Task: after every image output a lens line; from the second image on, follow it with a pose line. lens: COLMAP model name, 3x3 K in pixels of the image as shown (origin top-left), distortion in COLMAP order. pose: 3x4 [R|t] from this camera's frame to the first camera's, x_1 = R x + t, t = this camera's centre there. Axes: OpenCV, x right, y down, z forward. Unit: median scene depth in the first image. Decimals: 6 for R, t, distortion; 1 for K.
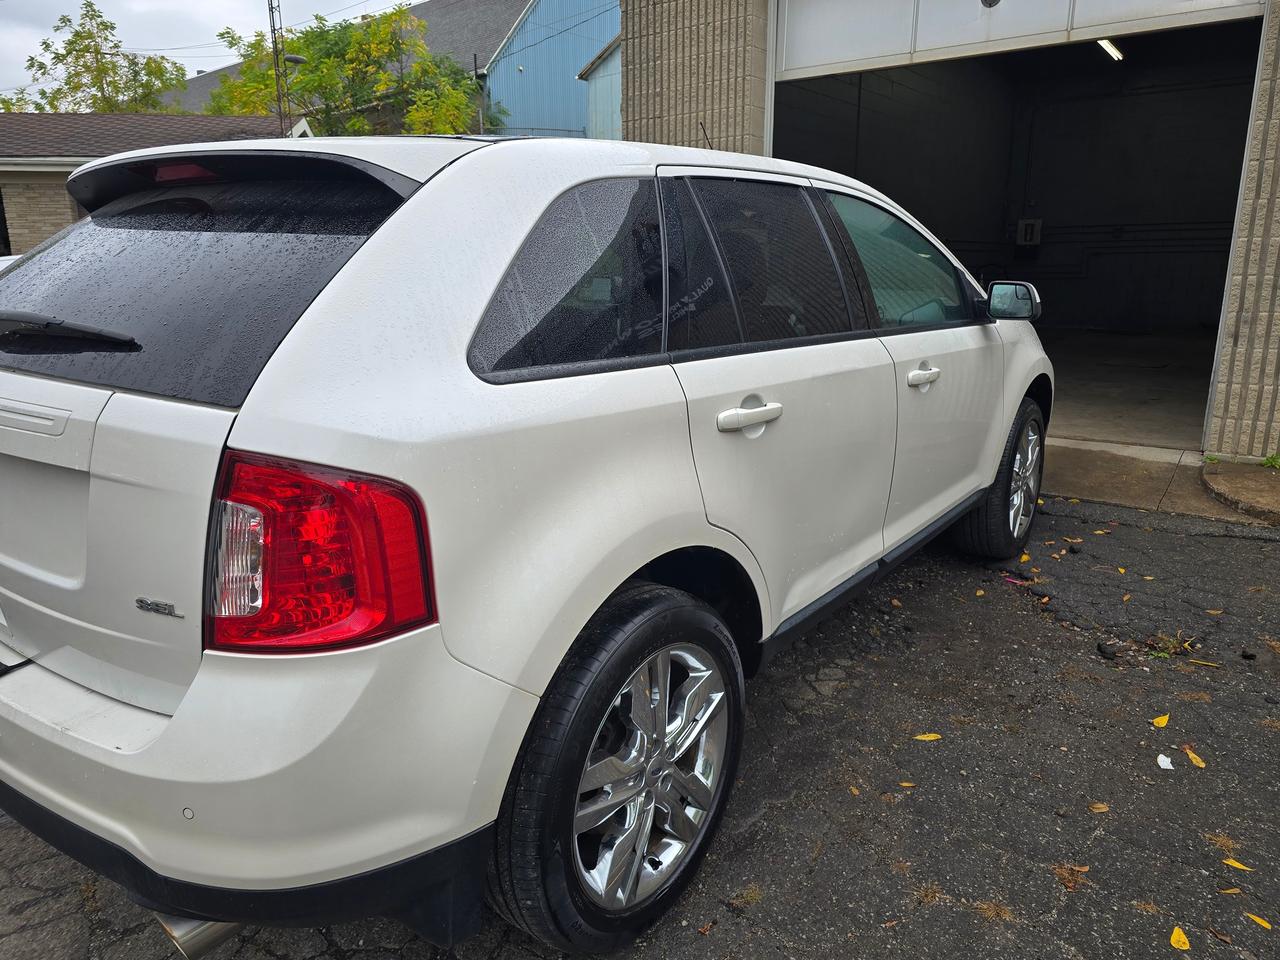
lens RADIAL K [[870.3, 0, 636.7], [0, 870.3, 476.4], [0, 0, 1]] dist [0.041753, -0.031074]
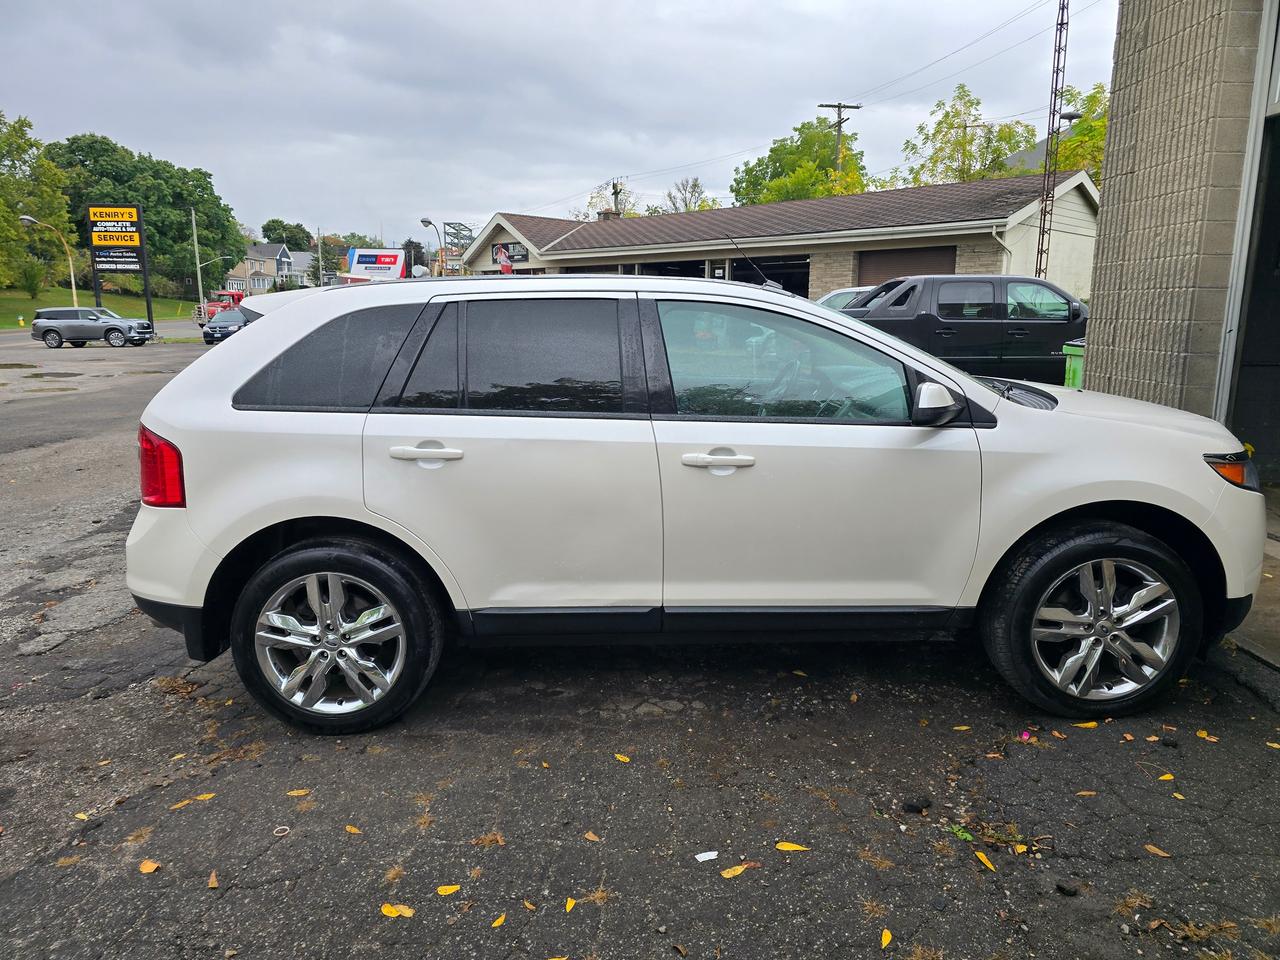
lens RADIAL K [[870.3, 0, 626.2], [0, 870.3, 480.3], [0, 0, 1]] dist [0.041753, -0.031074]
pose [[0.615173, 0.159591, -0.772070, 0.460170], [-0.194785, 0.979704, 0.047309, -0.048876], [0.763951, 0.121285, 0.633774, 0.083291]]
